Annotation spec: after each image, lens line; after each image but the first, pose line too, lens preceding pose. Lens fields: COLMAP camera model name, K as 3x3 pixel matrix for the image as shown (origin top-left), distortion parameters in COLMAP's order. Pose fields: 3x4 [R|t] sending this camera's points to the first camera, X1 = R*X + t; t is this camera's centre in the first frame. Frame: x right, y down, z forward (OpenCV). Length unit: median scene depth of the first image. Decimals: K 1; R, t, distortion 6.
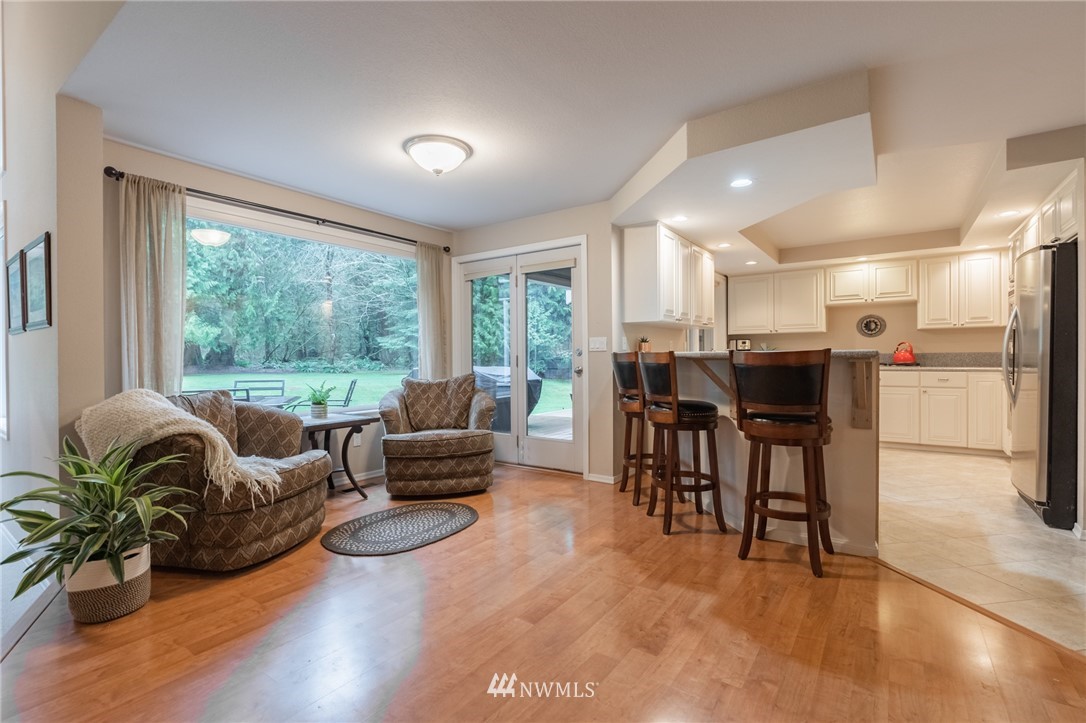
lens RADIAL K [[500.2, 0, 539.1], [0, 500.2, 362.3], [0, 0, 1]] dist [-0.005654, 0.001883]
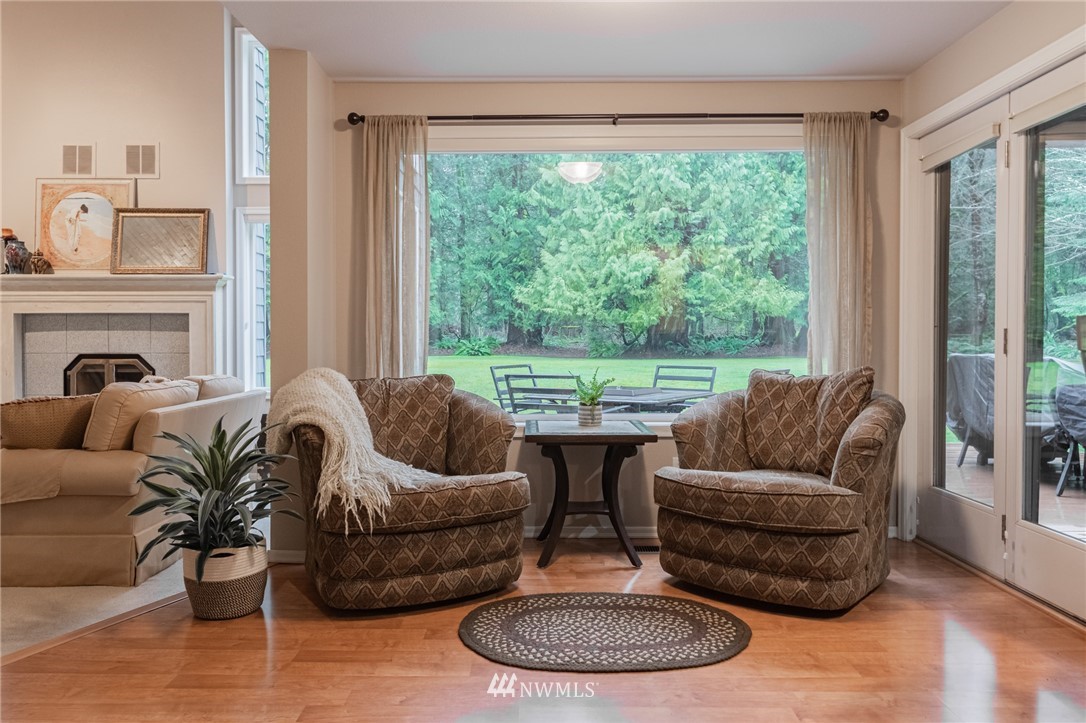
lens RADIAL K [[780.5, 0, 538.4], [0, 780.5, 351.7], [0, 0, 1]] dist [0.004452, 0.003947]
pose [[0.575077, 0.022026, -0.817803, 0.349027], [-0.011523, 0.999756, 0.018823, -0.002502], [0.818018, -0.001401, 0.575190, 0.367470]]
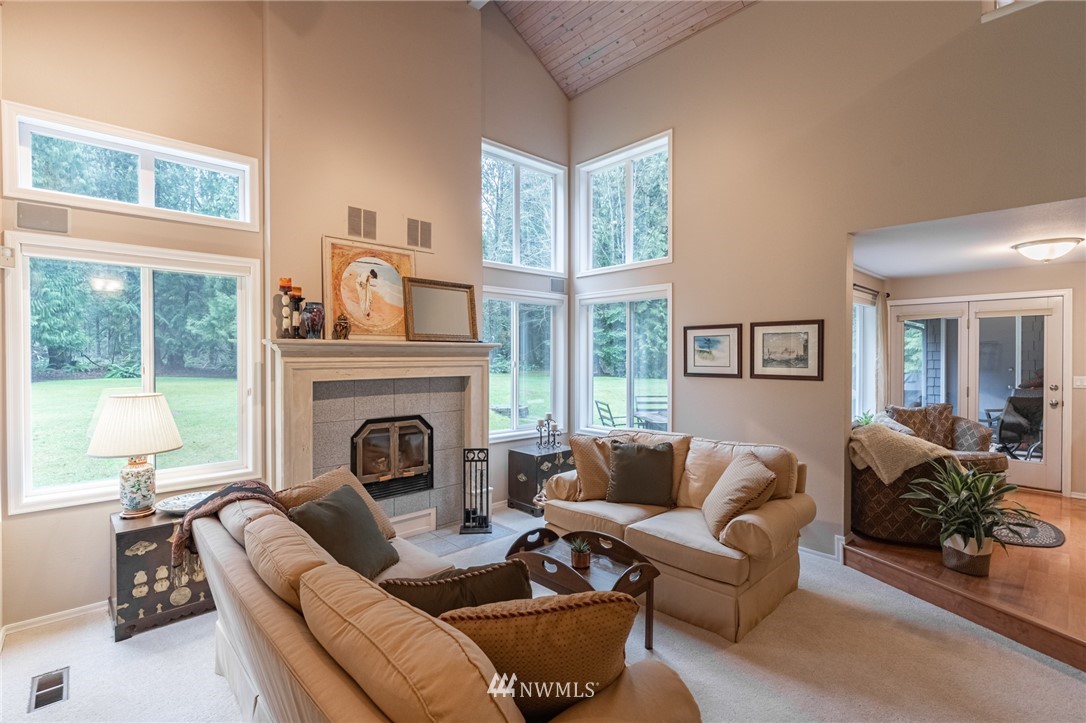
lens RADIAL K [[500.2, 0, 541.7], [0, 500.2, 361.2], [0, 0, 1]] dist [-0.005654, 0.001883]
pose [[0.981308, 0.011262, -0.192113, -1.030429], [-0.010522, 0.999933, 0.004869, -0.088411], [0.192155, -0.002757, 0.981361, -0.448042]]
